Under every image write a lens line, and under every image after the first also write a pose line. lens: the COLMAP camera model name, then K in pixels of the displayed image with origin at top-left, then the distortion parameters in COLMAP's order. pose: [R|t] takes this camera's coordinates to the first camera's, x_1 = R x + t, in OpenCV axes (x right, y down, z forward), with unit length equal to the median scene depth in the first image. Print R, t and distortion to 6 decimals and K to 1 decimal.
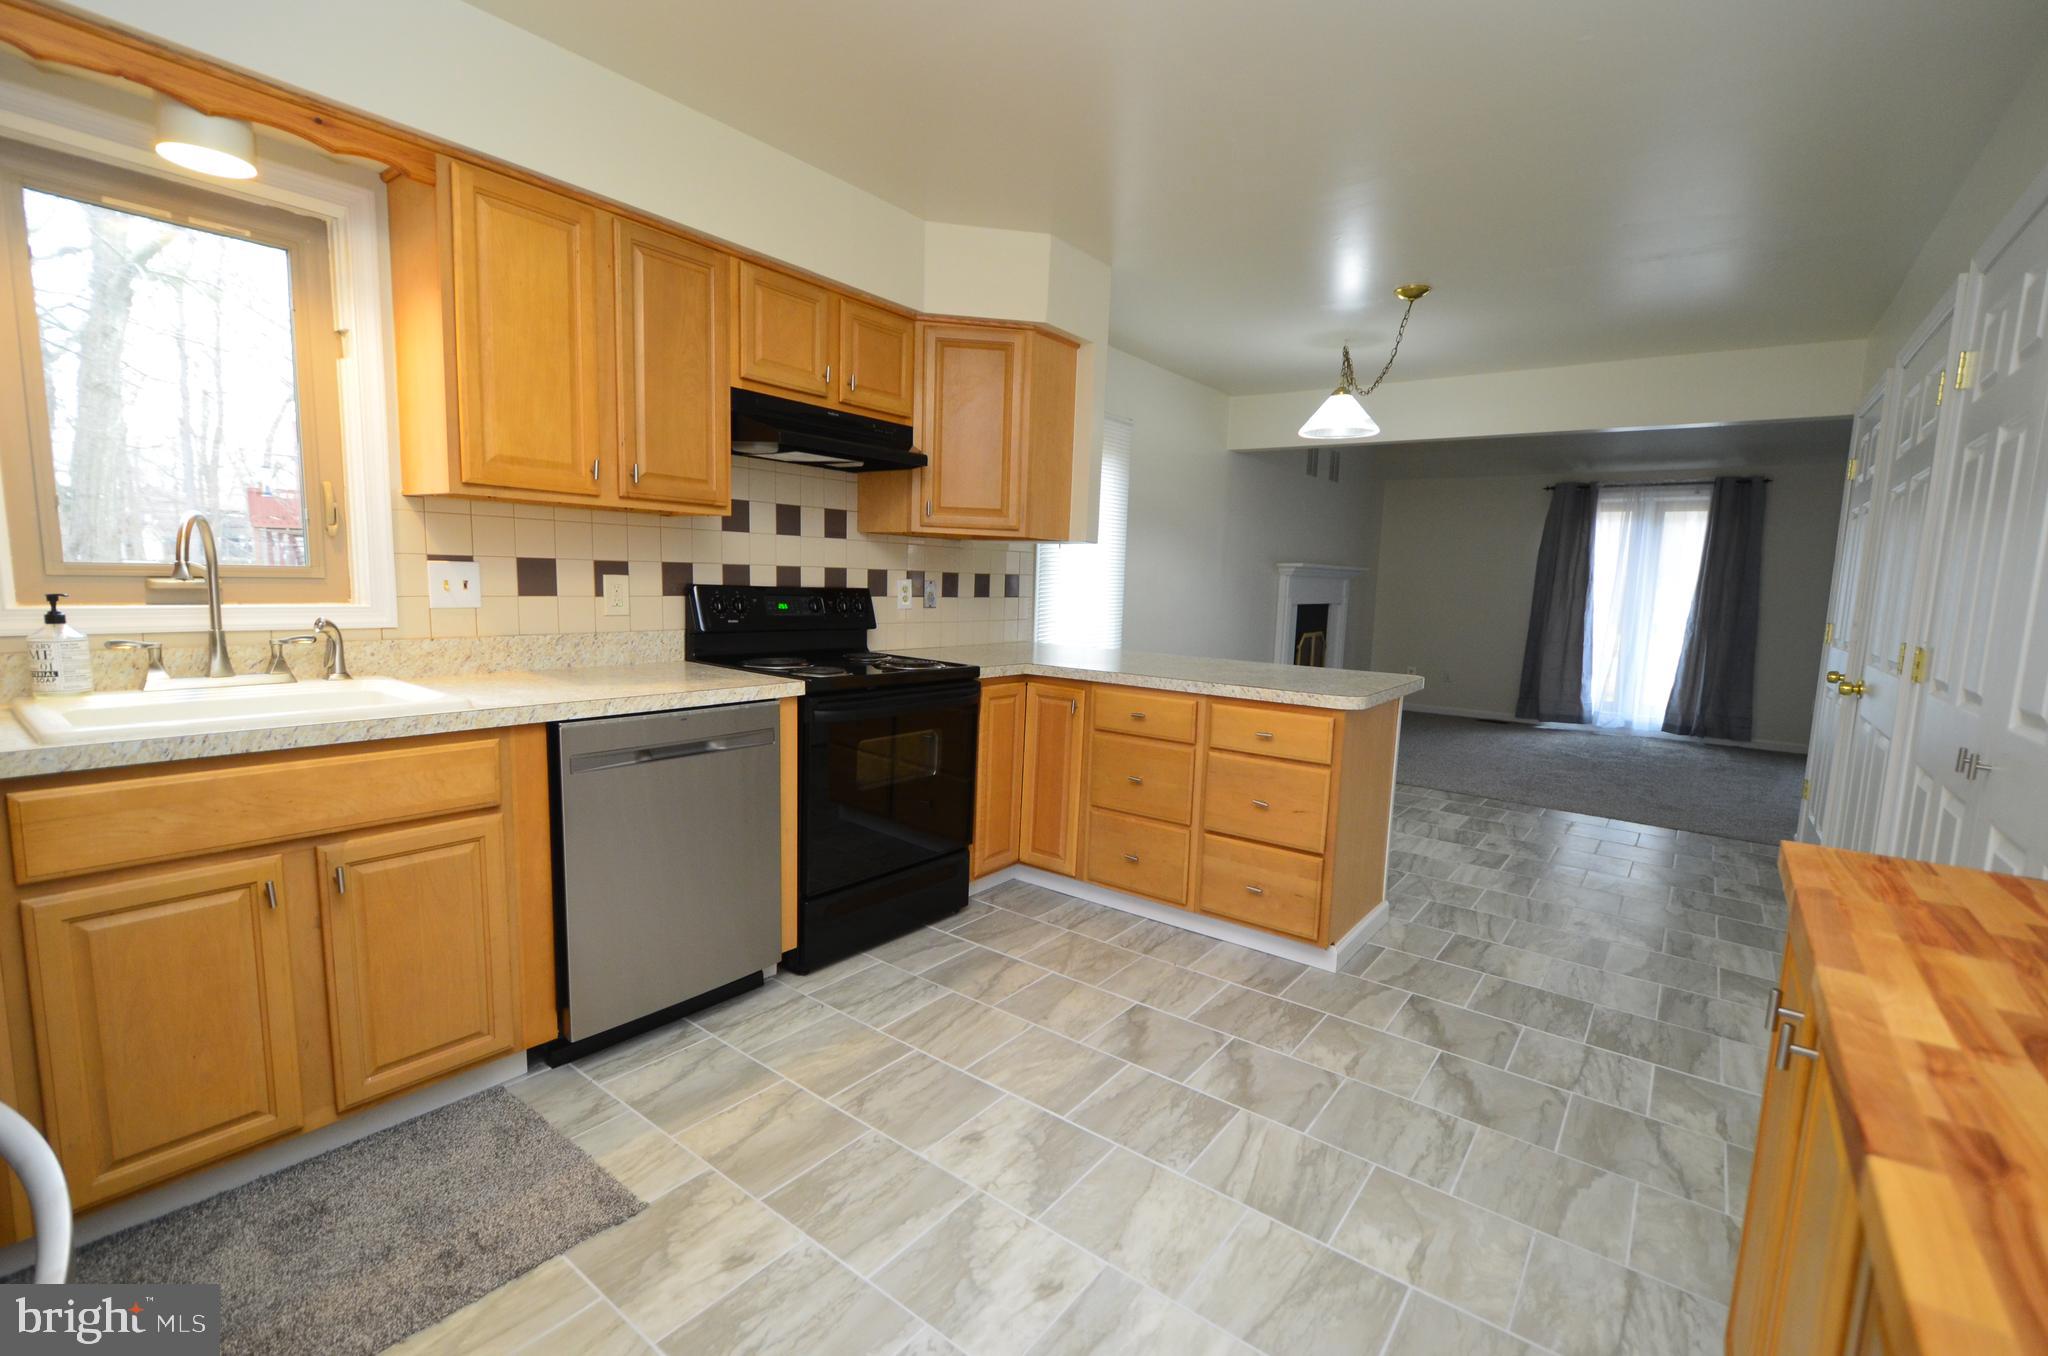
lens RADIAL K [[889.8, 0, 1025.6], [0, 889.8, 687.6], [0, 0, 1]] dist [0.002030, -0.000653]
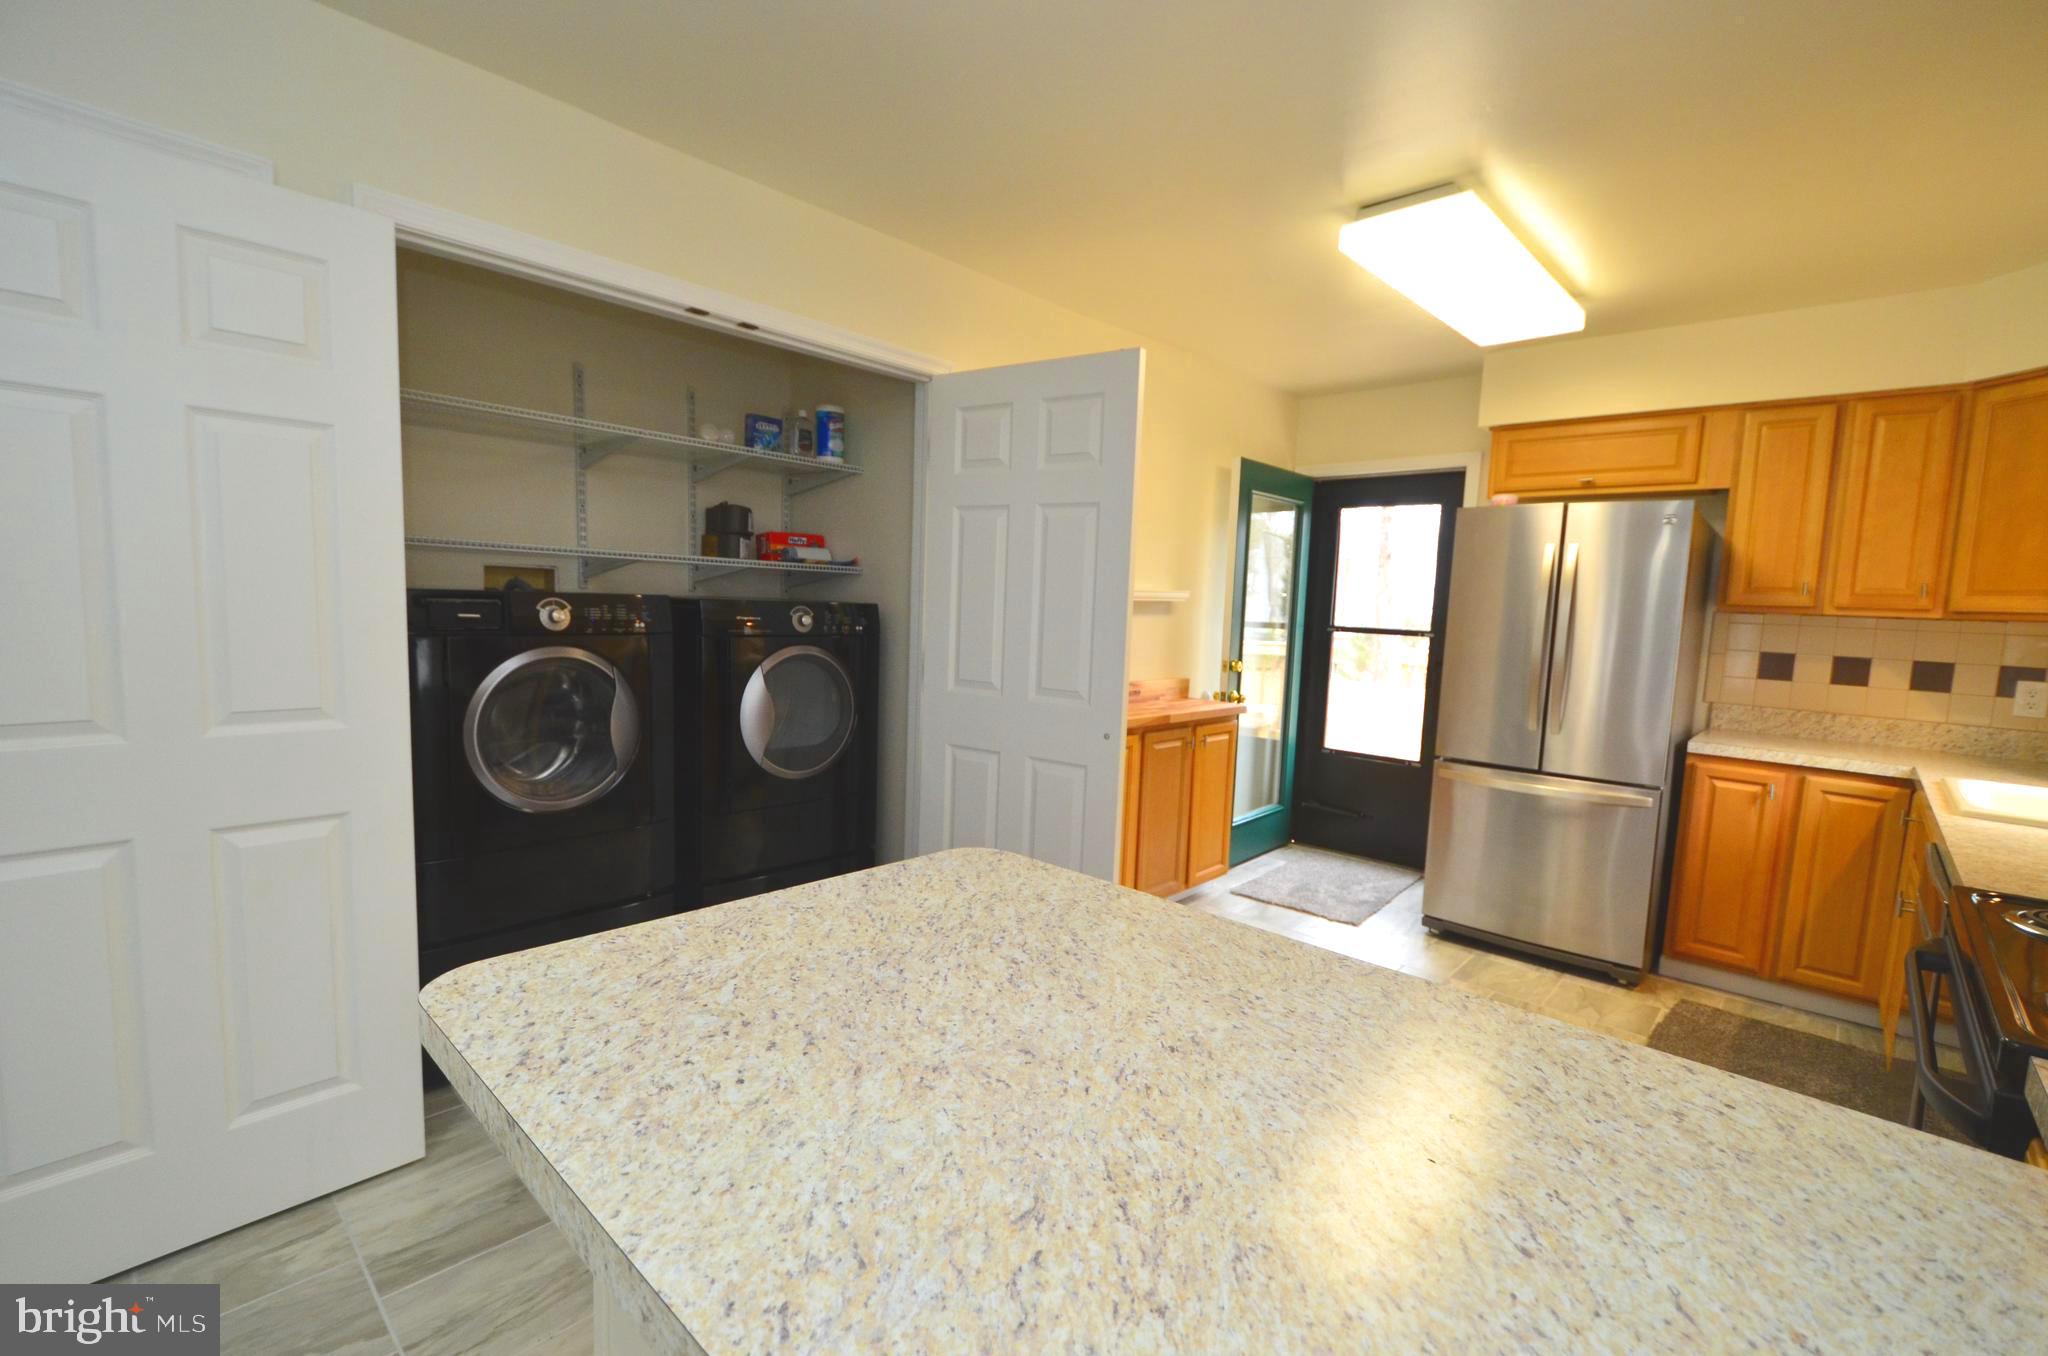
lens RADIAL K [[888.0, 0, 1027.1], [0, 888.0, 689.4], [0, 0, 1]] dist [0.005394, -0.007318]
pose [[-0.992620, -0.081123, 0.090134, 0.310919], [-0.058825, 0.972096, 0.227086, -0.226602], [-0.106041, 0.220108, -0.969695, 1.587458]]
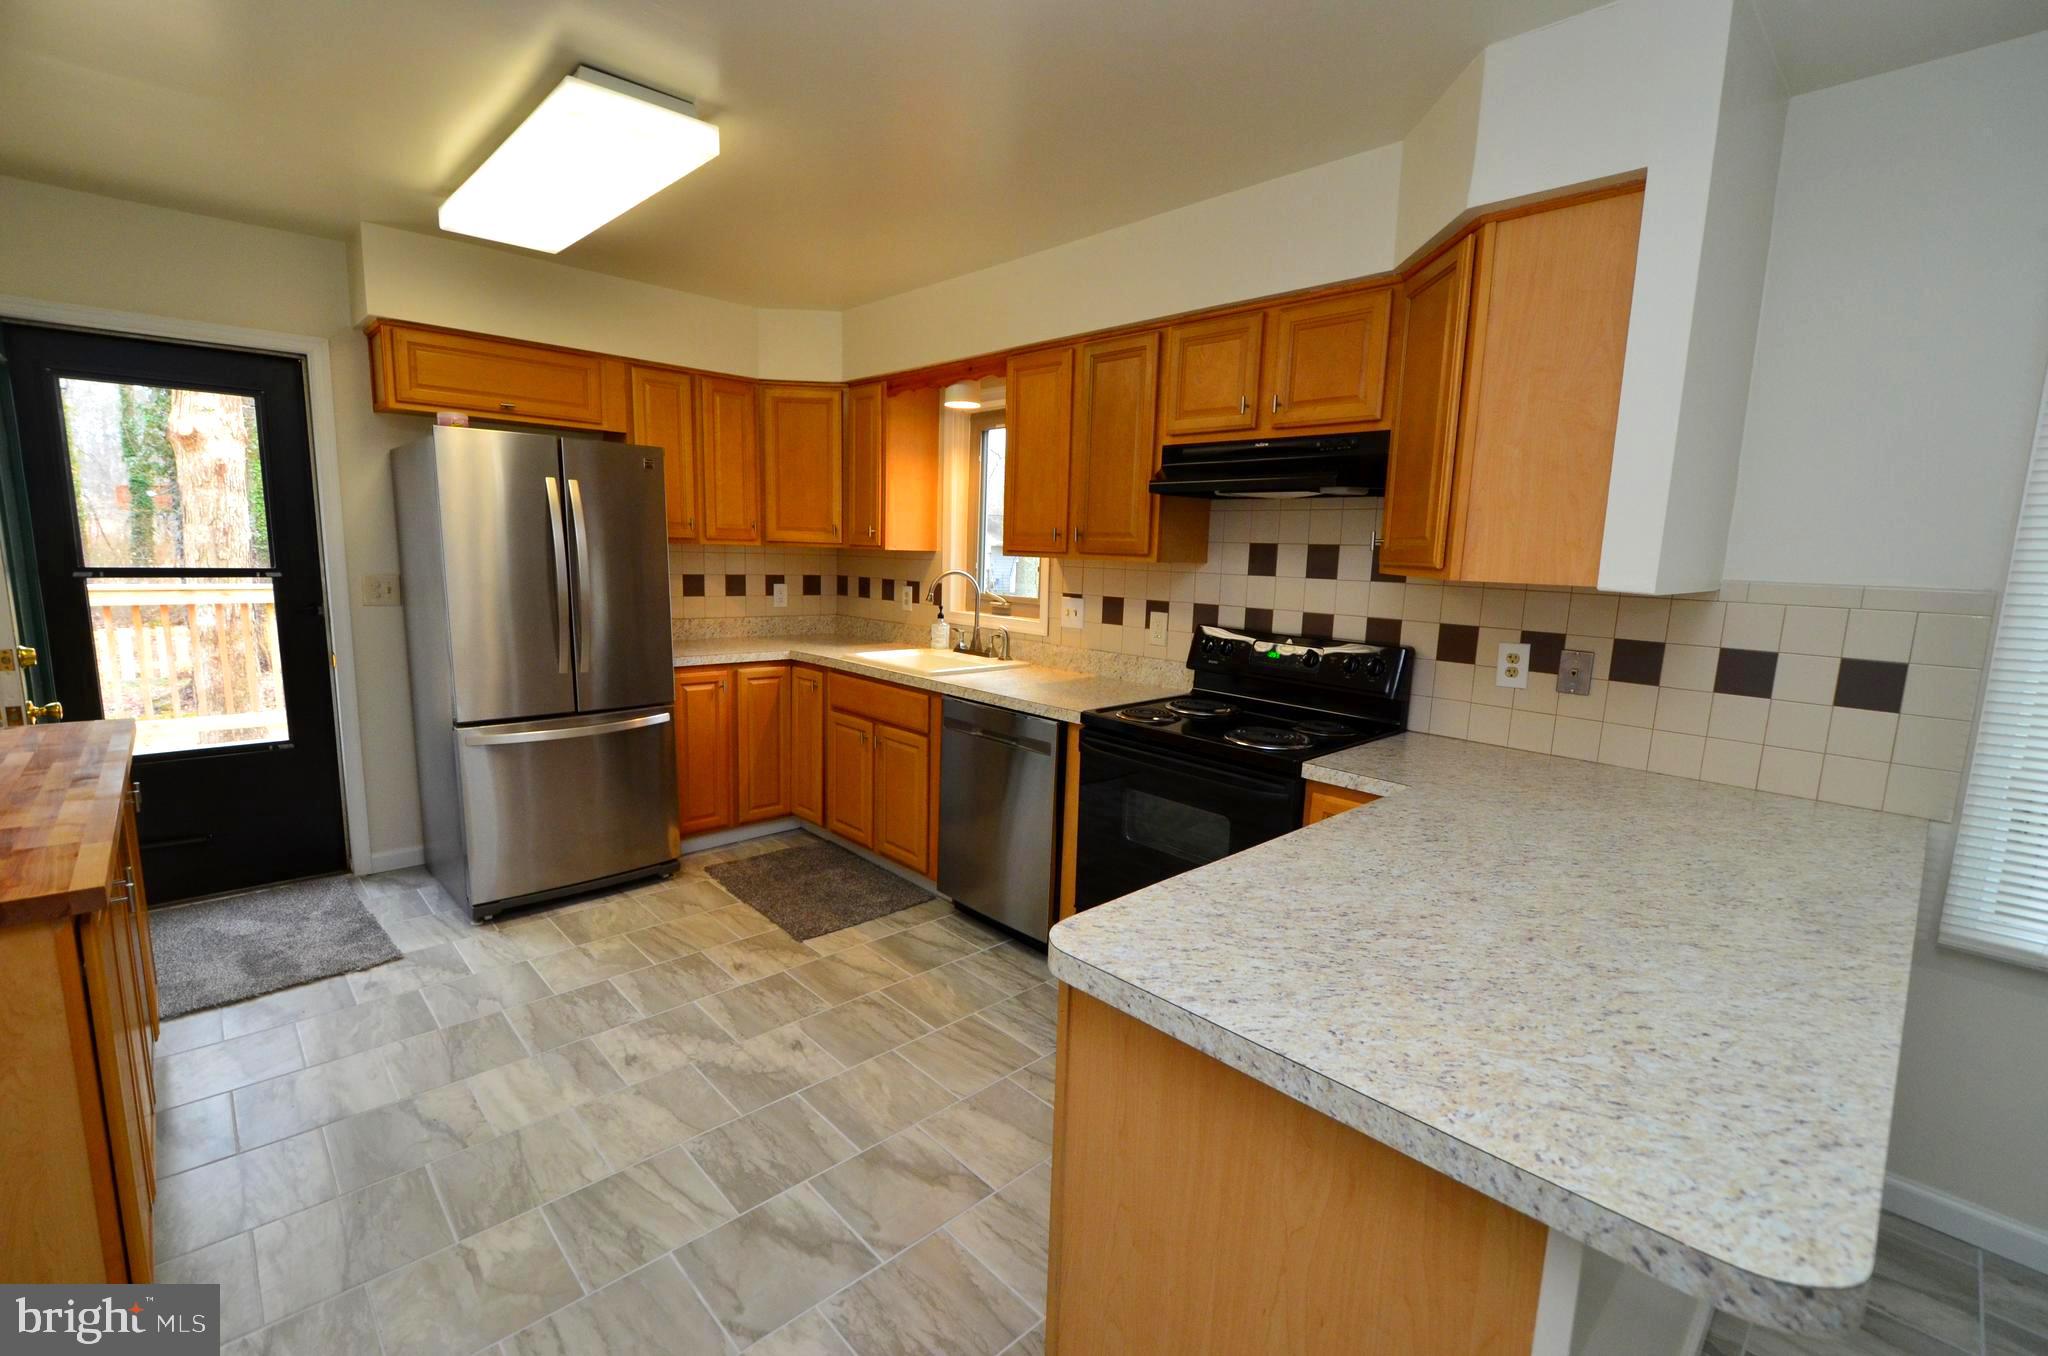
lens RADIAL K [[889.3, 0, 1023.5], [0, 889.3, 686.6], [0, 0, 1]] dist [0.012137, -0.010733]
pose [[-0.158196, 0.118205, -0.980307, 0.836183], [-0.159454, 0.976719, 0.143504, -0.184144], [0.974448, 0.179016, -0.135665, 1.071948]]
